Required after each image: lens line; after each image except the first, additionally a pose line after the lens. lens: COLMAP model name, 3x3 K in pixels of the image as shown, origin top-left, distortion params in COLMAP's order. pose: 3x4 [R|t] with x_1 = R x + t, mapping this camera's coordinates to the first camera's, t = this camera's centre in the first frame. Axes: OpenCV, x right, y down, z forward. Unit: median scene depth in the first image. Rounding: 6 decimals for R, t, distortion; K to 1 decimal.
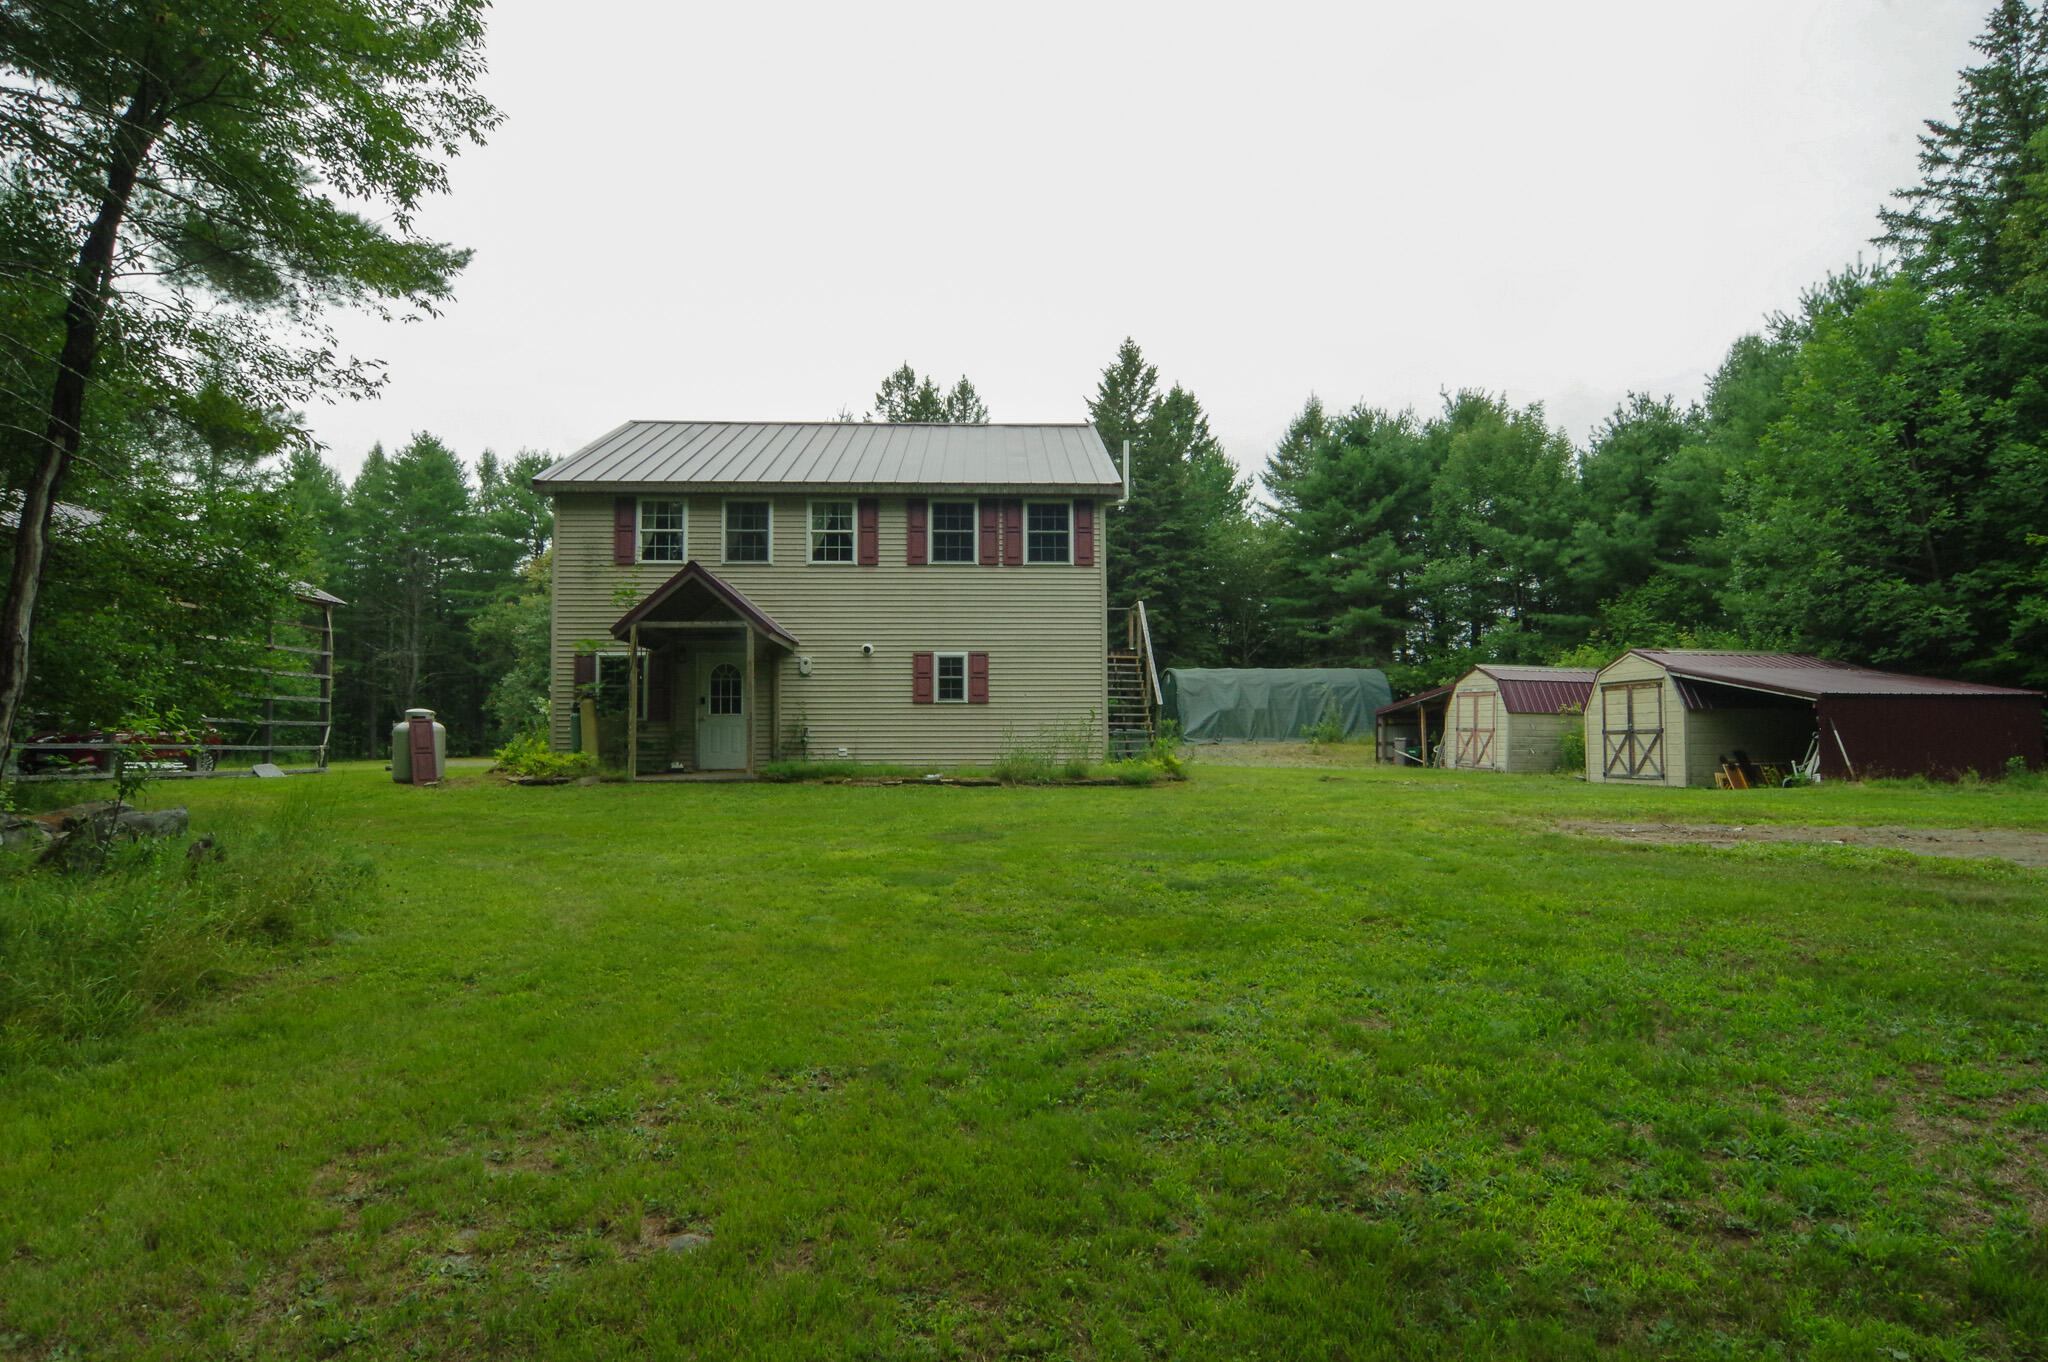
lens RADIAL K [[1102.2, 0, 1018.8], [0, 1102.2, 680.2], [0, 0, 1]] dist [-0.001431, 0.000608]
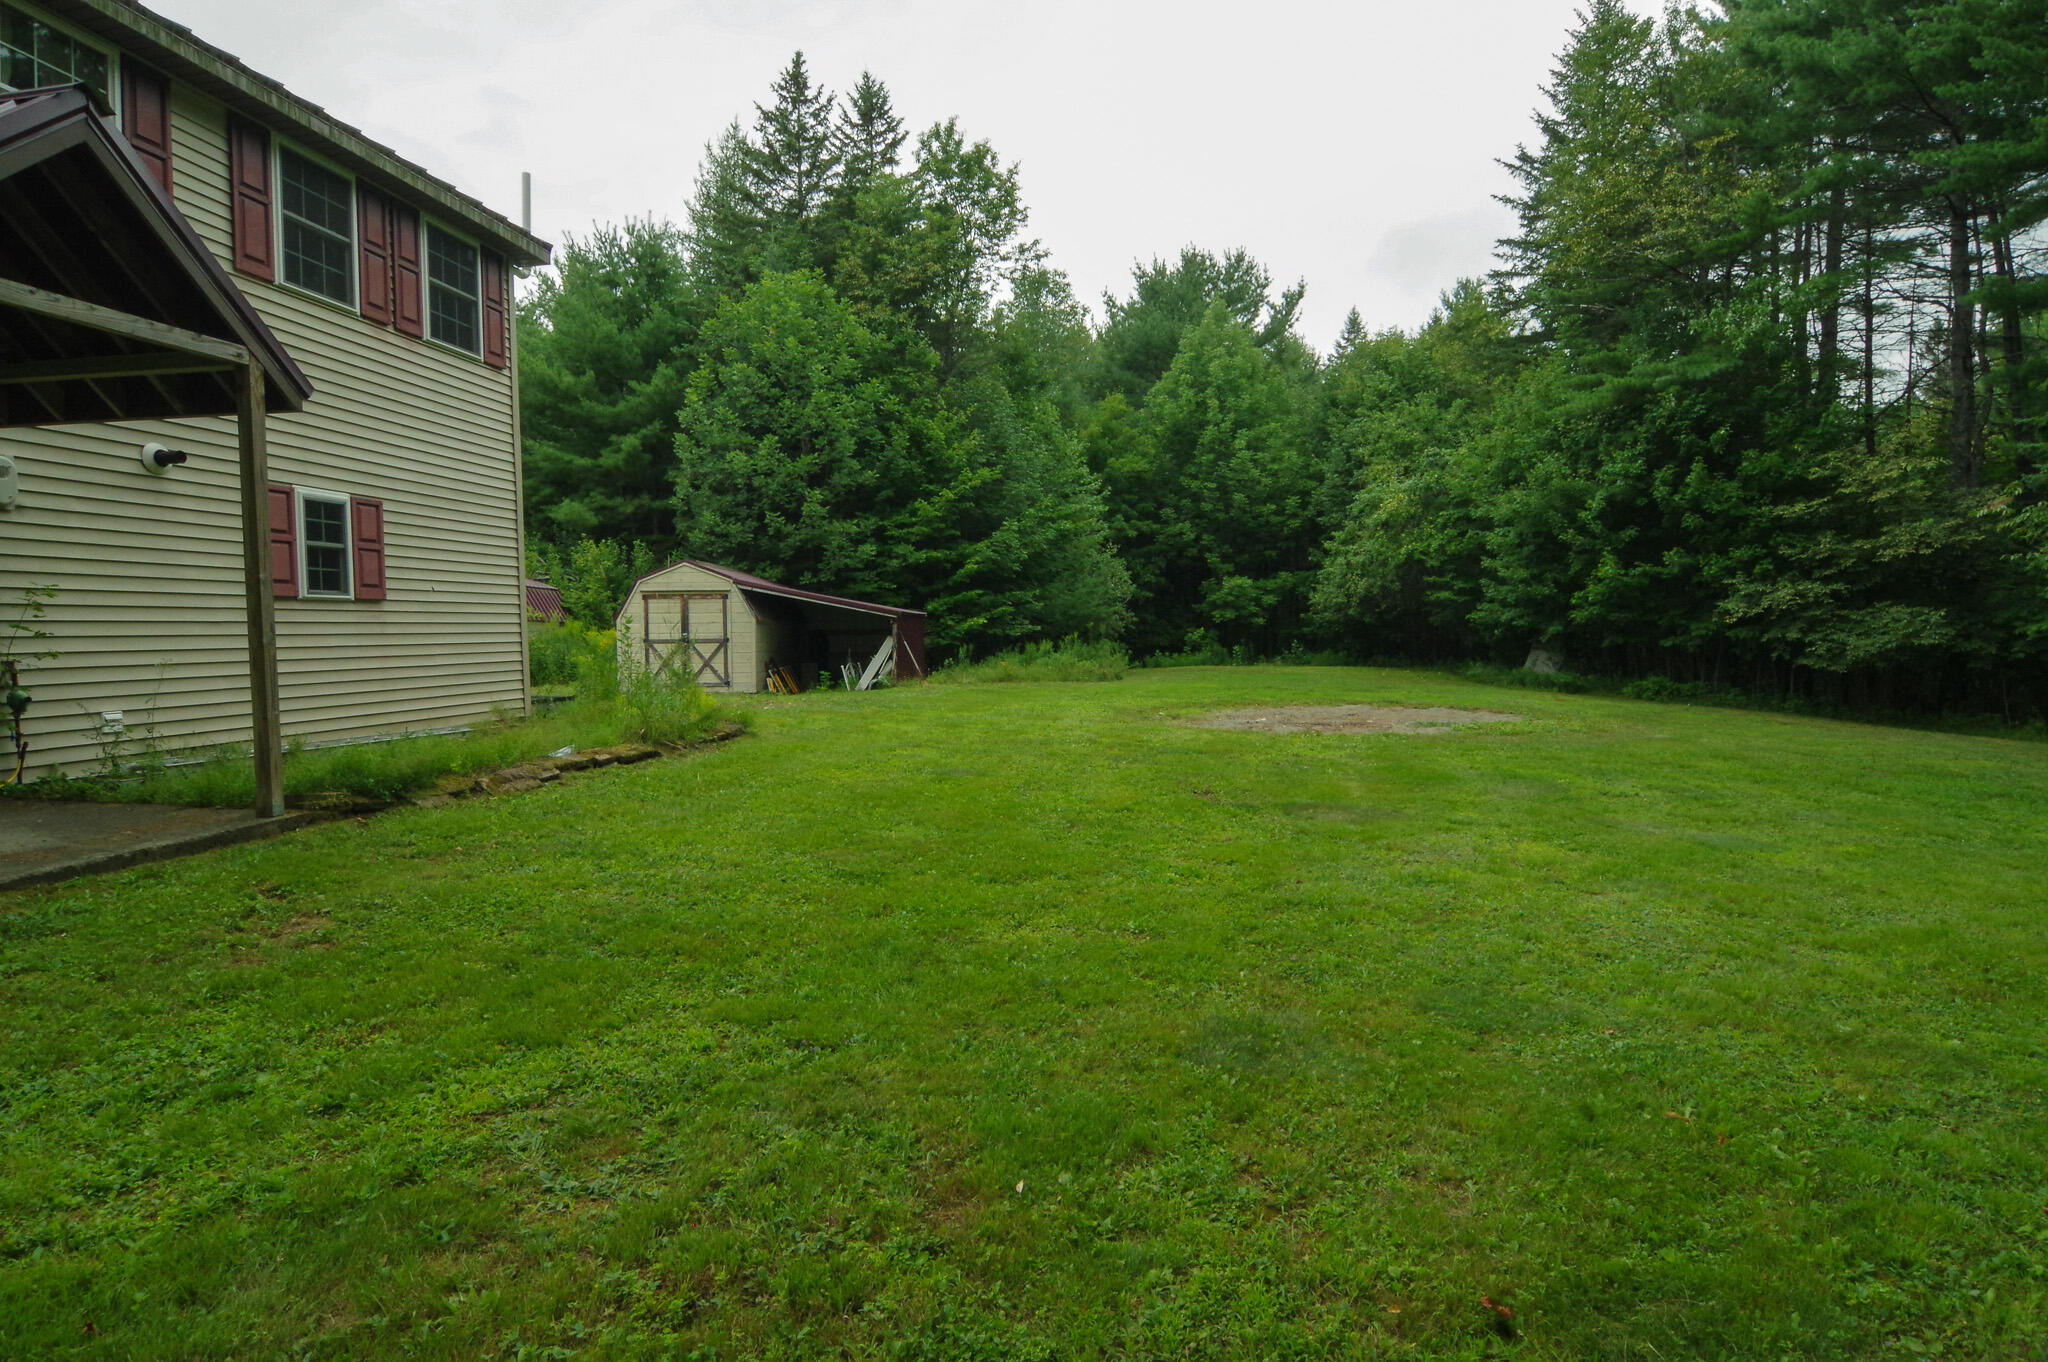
lens RADIAL K [[1102.2, 0, 1024.1], [0, 1102.2, 667.4], [0, 0, 1]] dist [-0.001431, 0.000608]
pose [[0.157443, -0.033572, 0.986957, -0.415168], [-0.052693, 0.997713, 0.042344, 0.012031], [-0.986121, -0.058672, 0.155314, 0.547422]]
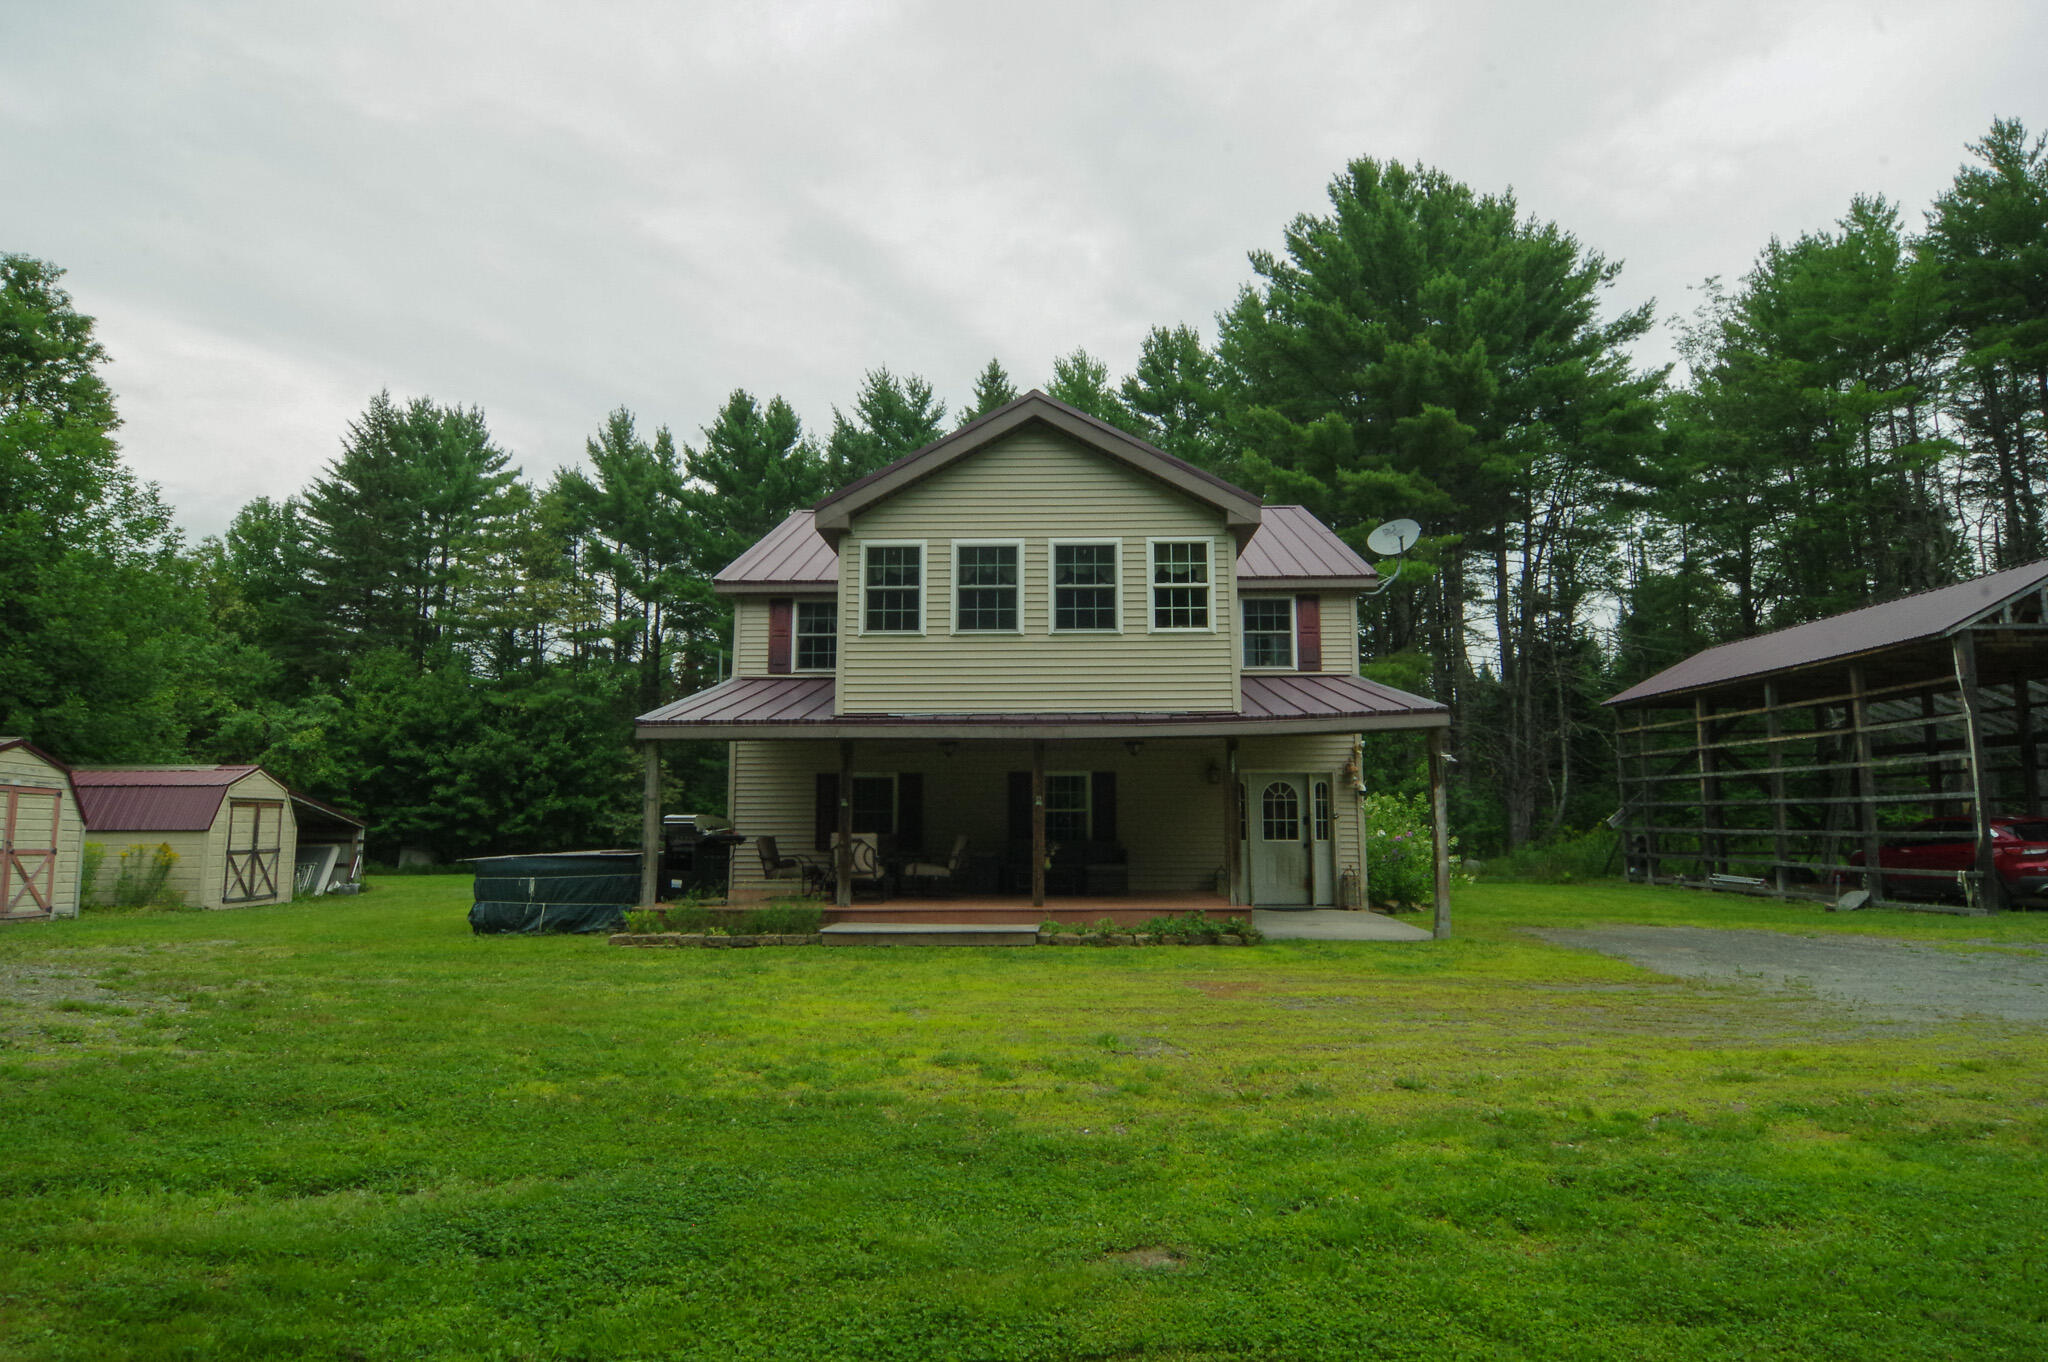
lens RADIAL K [[1102.2, 0, 1023.0], [0, 1102.2, 688.0], [0, 0, 1]] dist [-0.001431, 0.000608]
pose [[-0.998247, -0.005011, 0.058967, -0.181297], [-0.015655, 0.983275, -0.181452, 0.072655], [-0.057072, -0.182057, -0.981630, 1.999010]]
